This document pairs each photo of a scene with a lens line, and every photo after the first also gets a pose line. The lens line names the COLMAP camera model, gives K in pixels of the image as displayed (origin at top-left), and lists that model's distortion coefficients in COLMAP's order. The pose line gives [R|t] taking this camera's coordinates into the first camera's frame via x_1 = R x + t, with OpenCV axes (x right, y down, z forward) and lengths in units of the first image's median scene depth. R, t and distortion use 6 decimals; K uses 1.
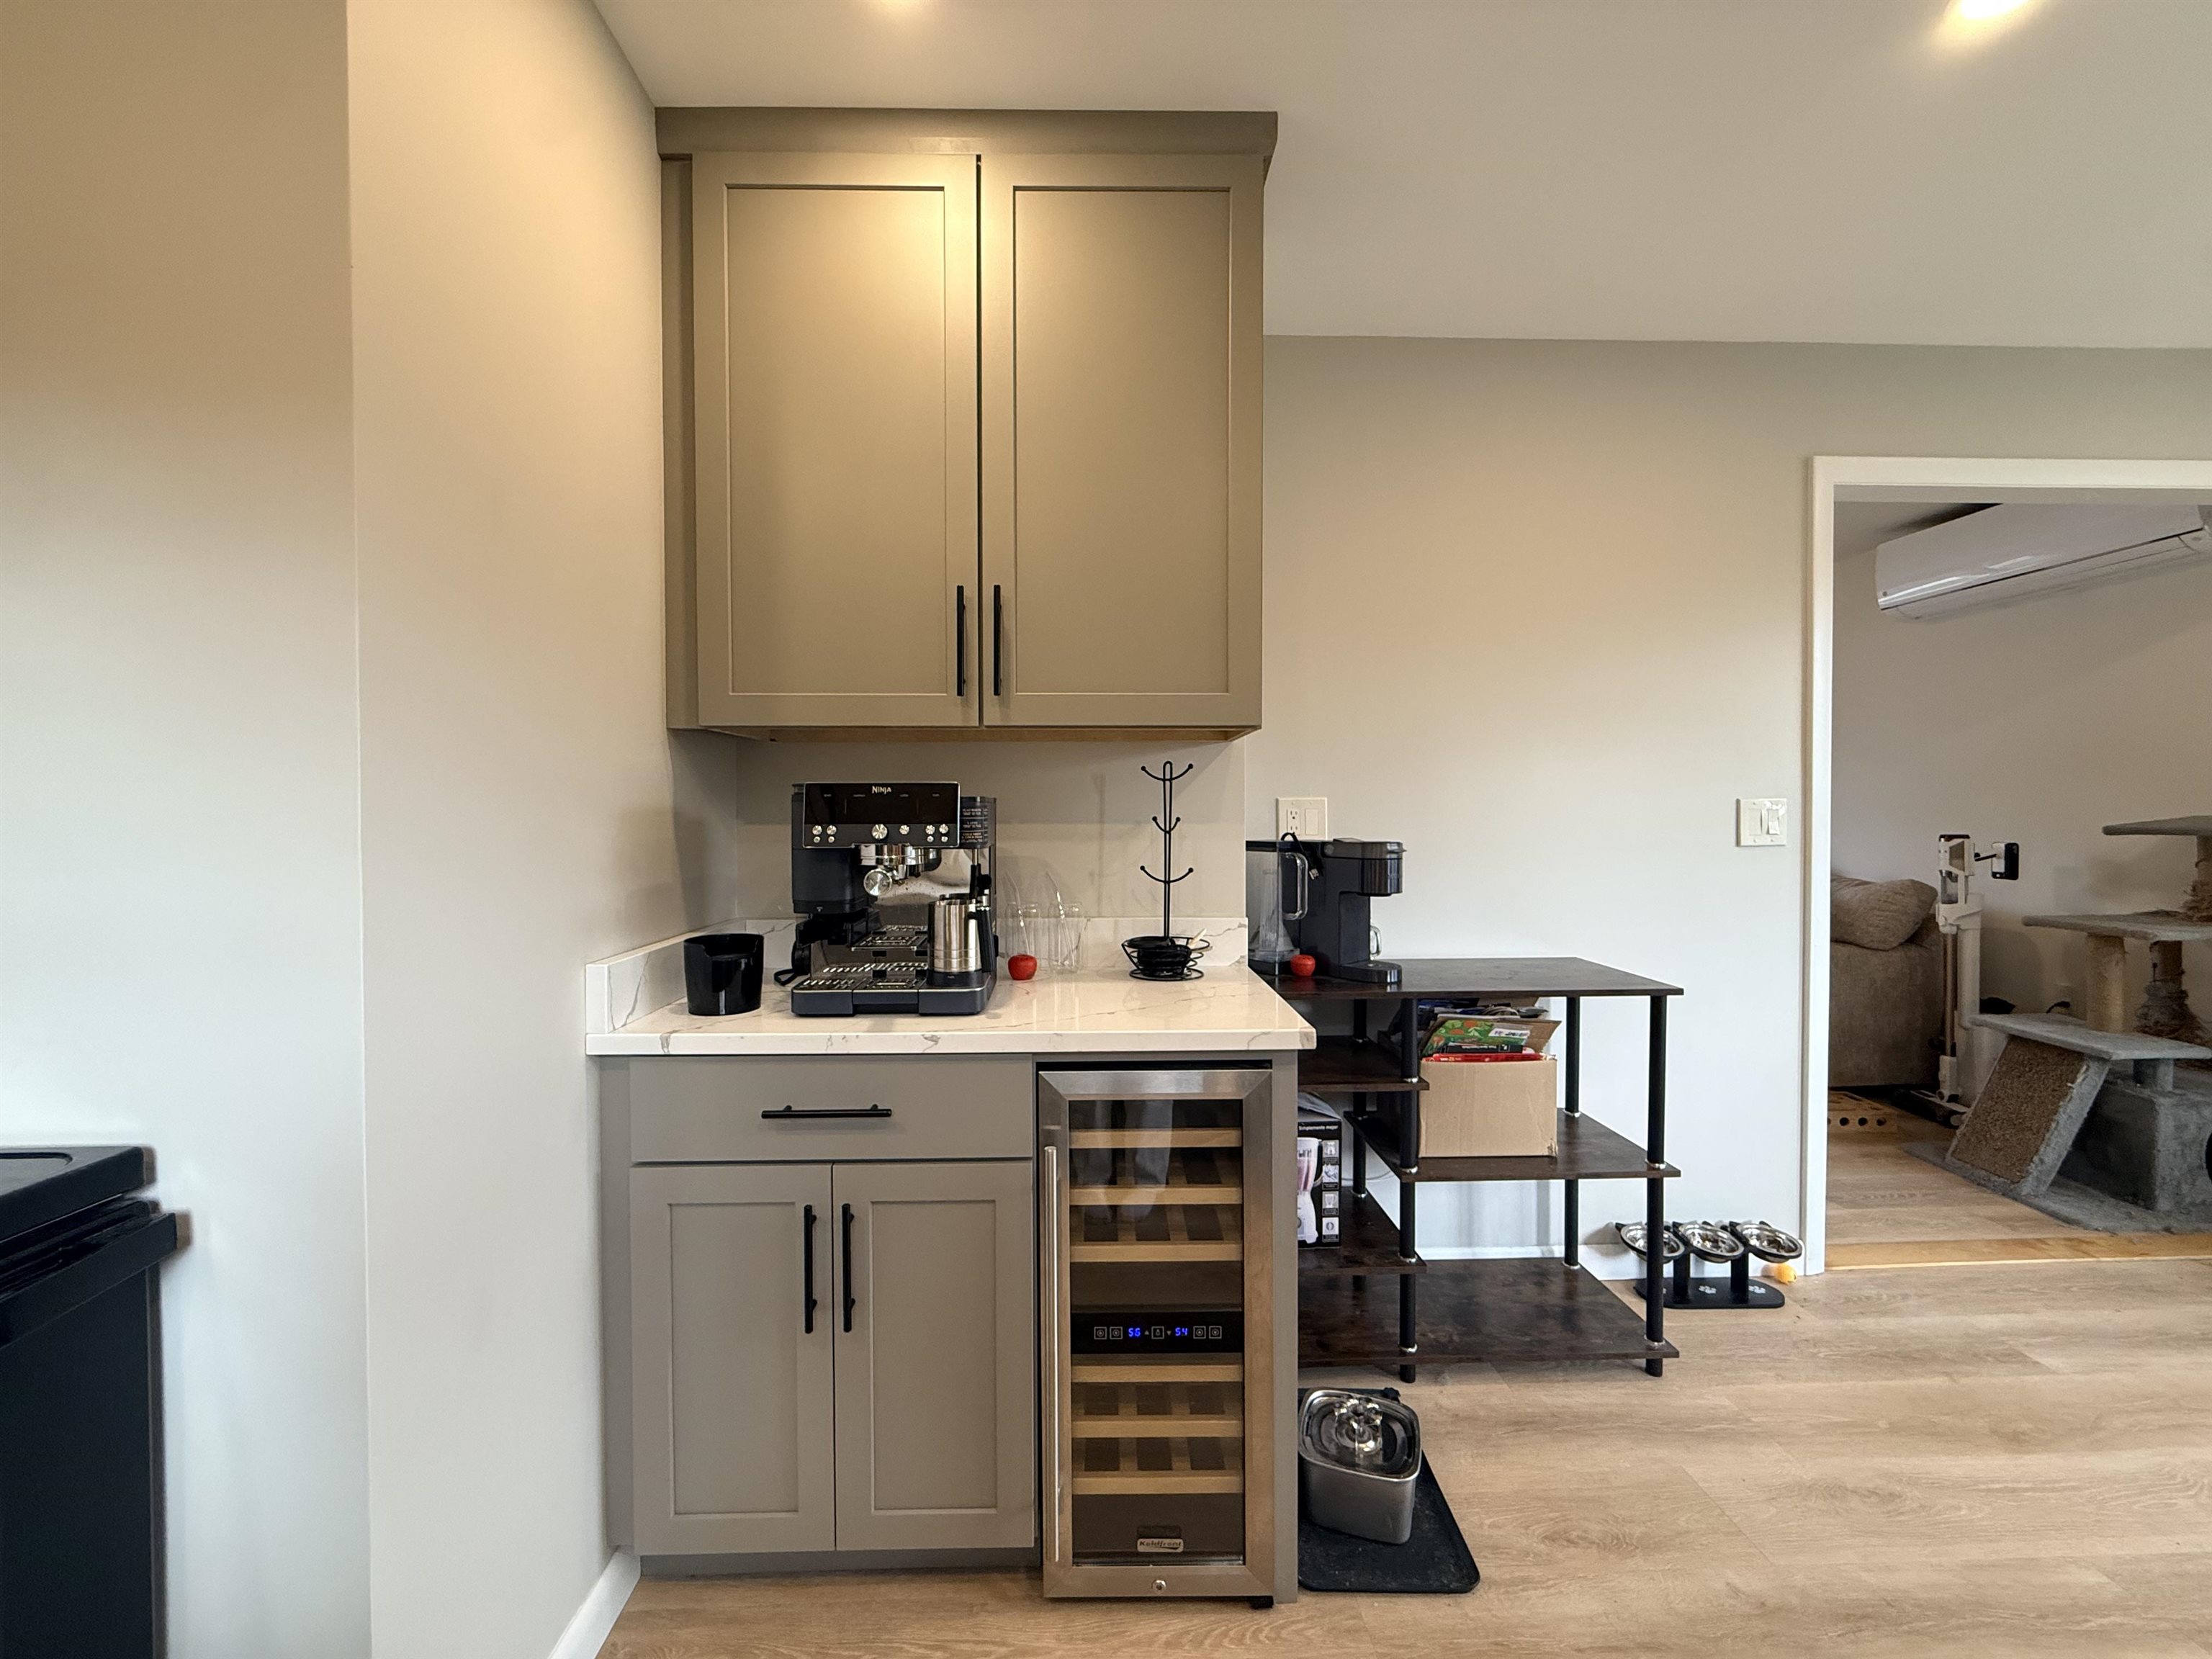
lens RADIAL K [[881.1, 0, 1096.2], [0, 881.1, 831.8], [0, 0, 1]] dist [-0.000148, -0.000044]
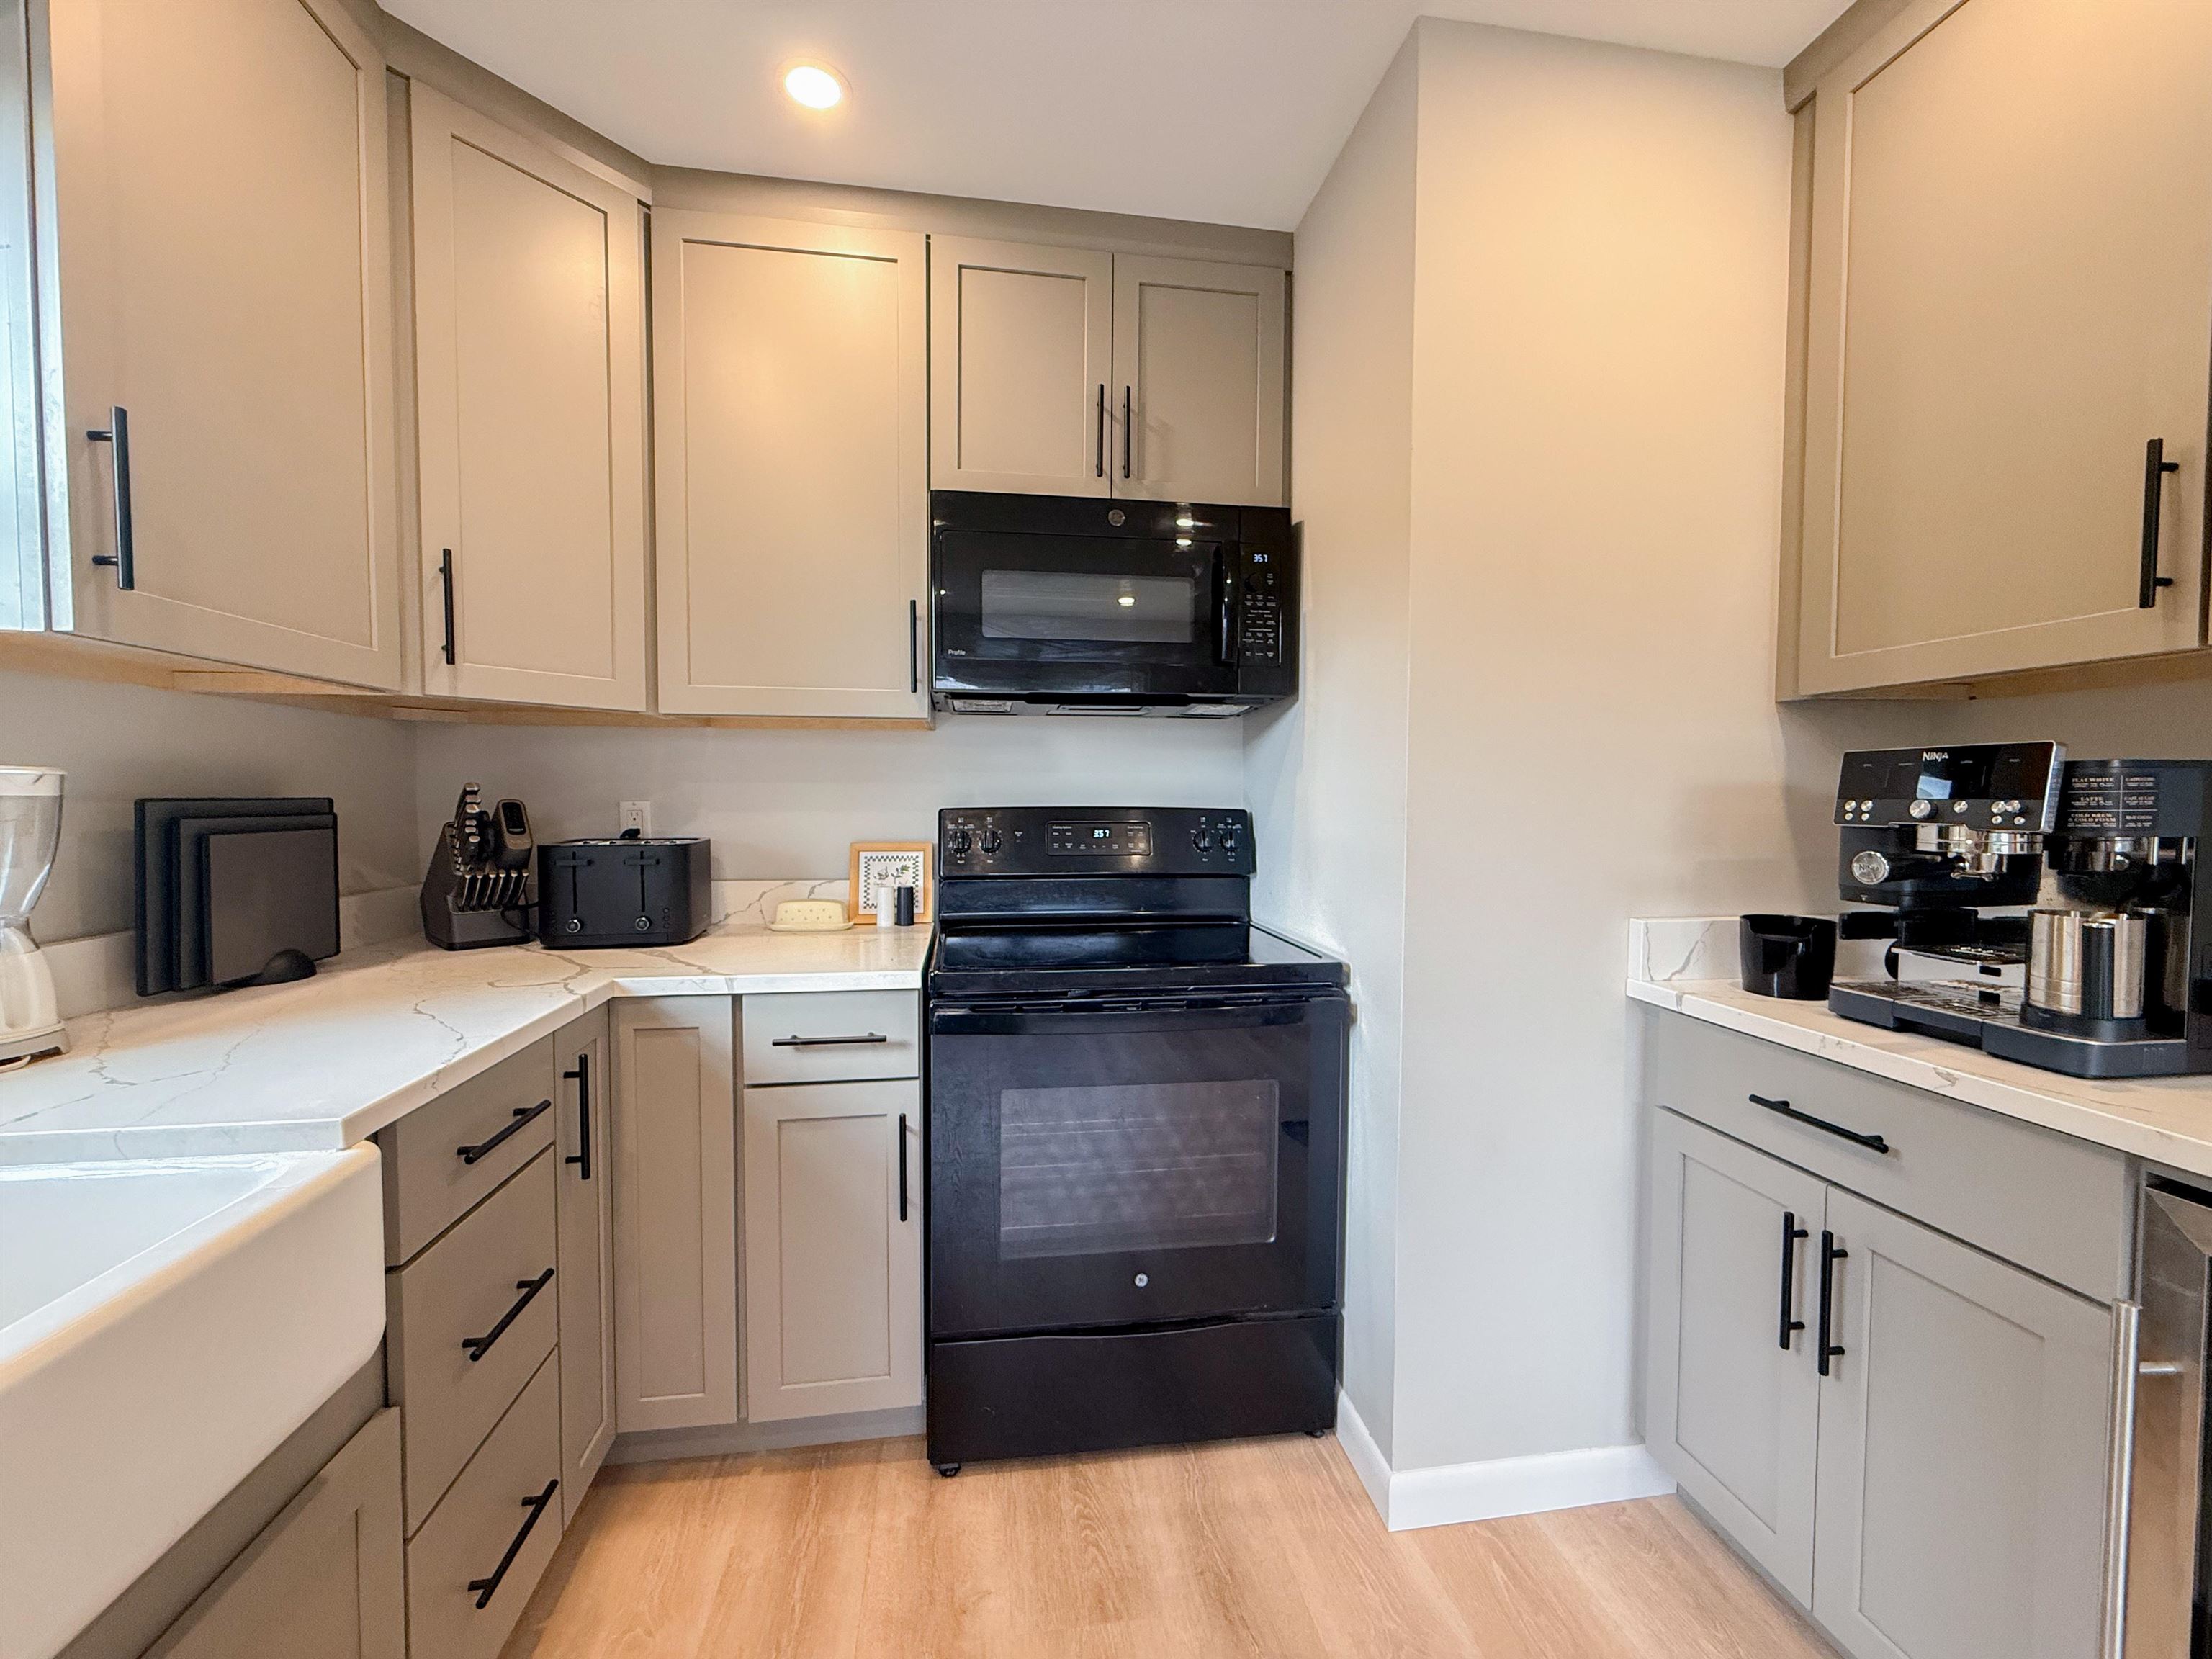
lens RADIAL K [[881.1, 0, 1100.6], [0, 881.1, 828.0], [0, 0, 1]] dist [-0.000148, -0.000044]
pose [[0.111275, 0.036542, -0.993118, 0.410662], [-0.021674, 0.999175, 0.034337, 0.005361], [0.993553, 0.017704, 0.111975, 0.145340]]
